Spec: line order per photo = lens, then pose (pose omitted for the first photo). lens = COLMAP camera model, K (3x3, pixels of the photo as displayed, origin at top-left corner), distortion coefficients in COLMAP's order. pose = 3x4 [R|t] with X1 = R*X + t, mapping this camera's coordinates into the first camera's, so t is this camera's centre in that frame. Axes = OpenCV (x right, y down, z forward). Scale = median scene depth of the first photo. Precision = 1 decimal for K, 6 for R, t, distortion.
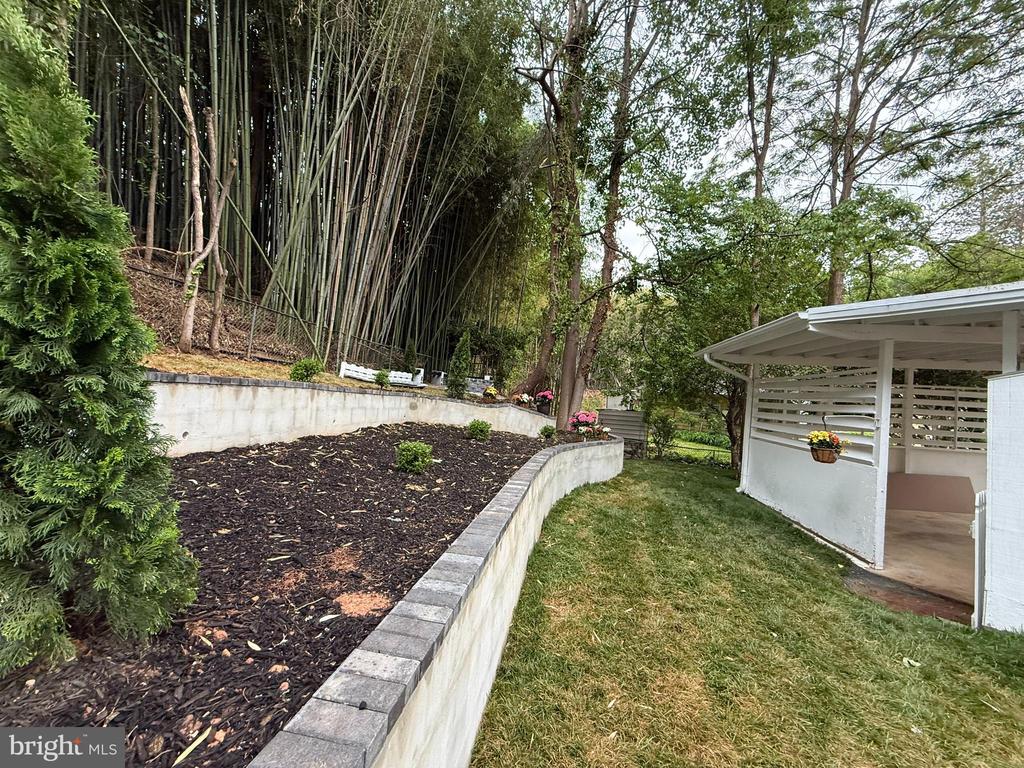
lens RADIAL K [[407.2, 0, 511.3], [0, 407.2, 383.8], [0, 0, 1]] dist [-0.000280, 0.000251]
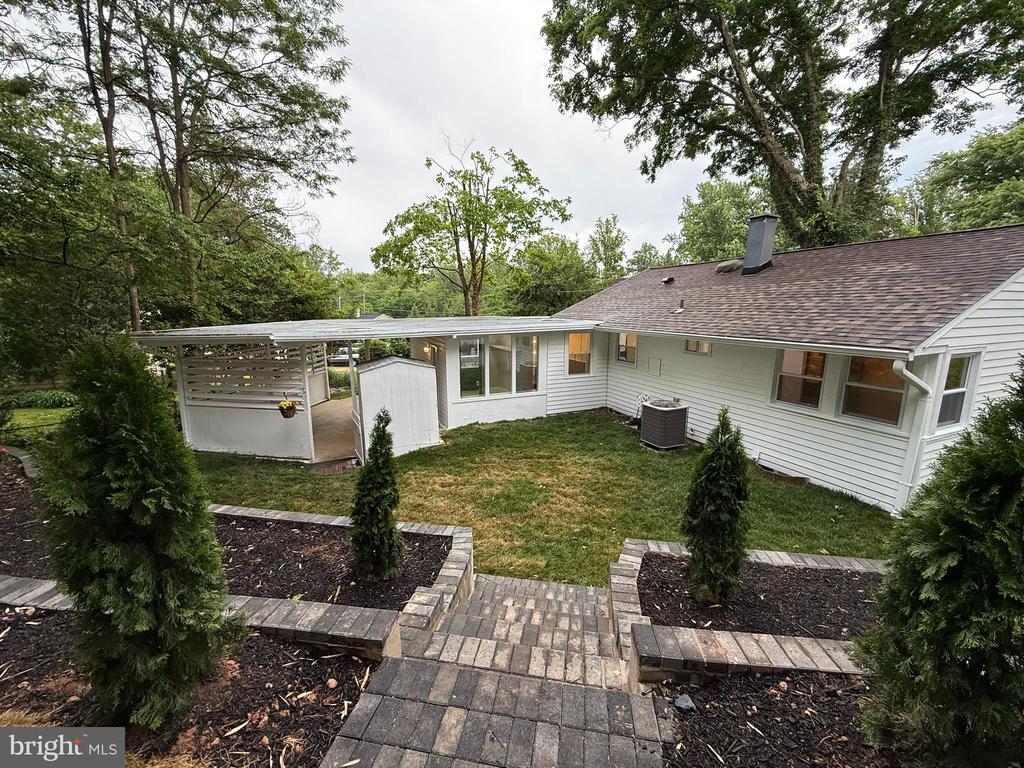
lens RADIAL K [[407.2, 0, 508.0], [0, 407.2, 382.2], [0, 0, 1]] dist [-0.000280, 0.000251]
pose [[0.071842, -0.225323, 0.971632, -0.742957], [-0.008763, 0.973969, 0.226513, -0.319210], [-0.997378, -0.024787, 0.067997, -0.062502]]
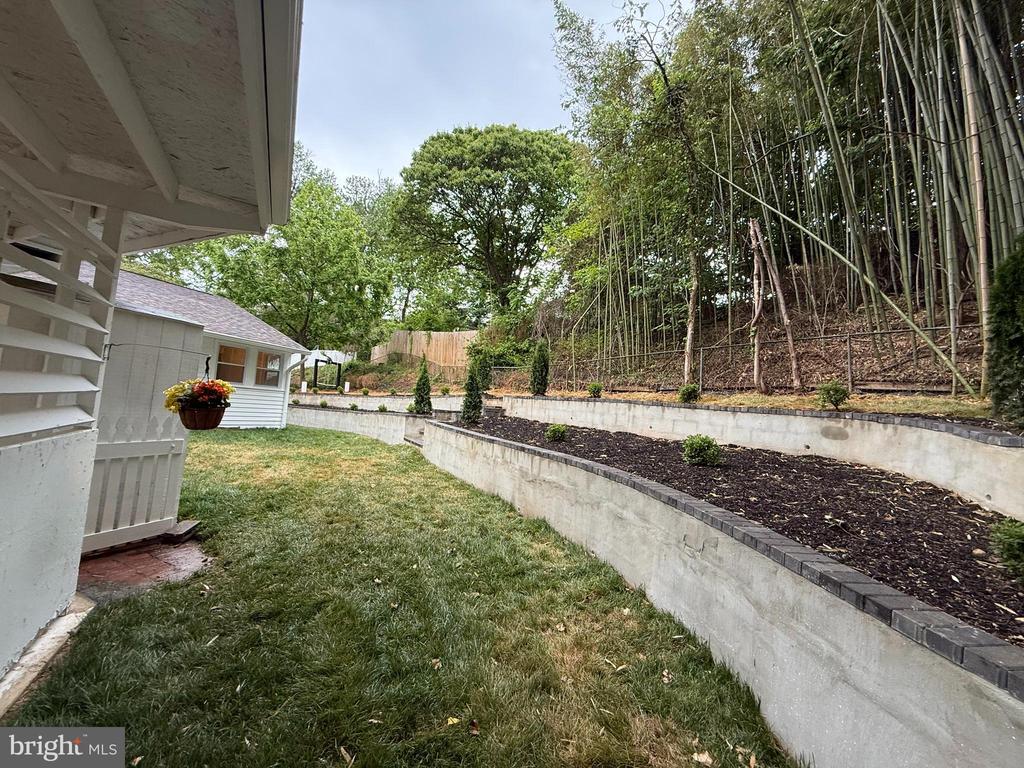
lens RADIAL K [[407.2, 0, 510.7], [0, 407.2, 384.9], [0, 0, 1]] dist [-0.000280, 0.000251]
pose [[-0.782868, -0.143148, -0.605496, 0.650320], [-0.095926, 0.989307, -0.109861, 0.123898], [0.614748, -0.027924, -0.788229, 1.514135]]
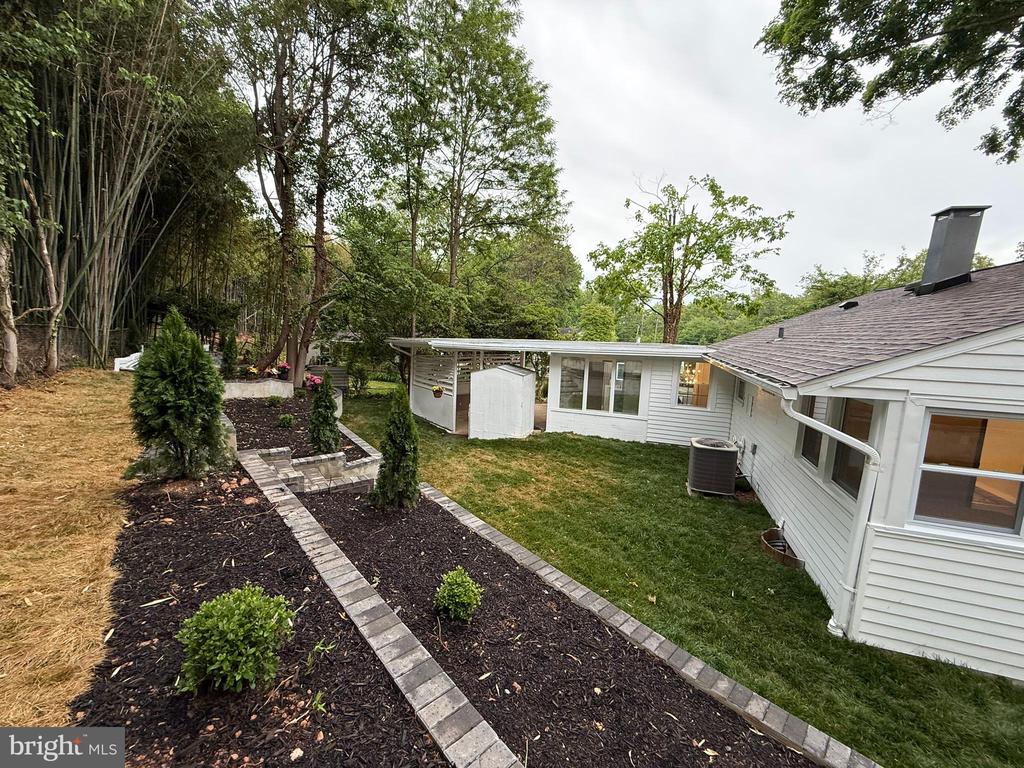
lens RADIAL K [[407.2, 0, 511.5], [0, 407.2, 382.3], [0, 0, 1]] dist [-0.000280, 0.000251]
pose [[0.719927, -0.102999, 0.686364, -0.608532], [-0.016179, 0.986168, 0.164959, -0.306051], [-0.693861, -0.129863, 0.708303, -1.046374]]
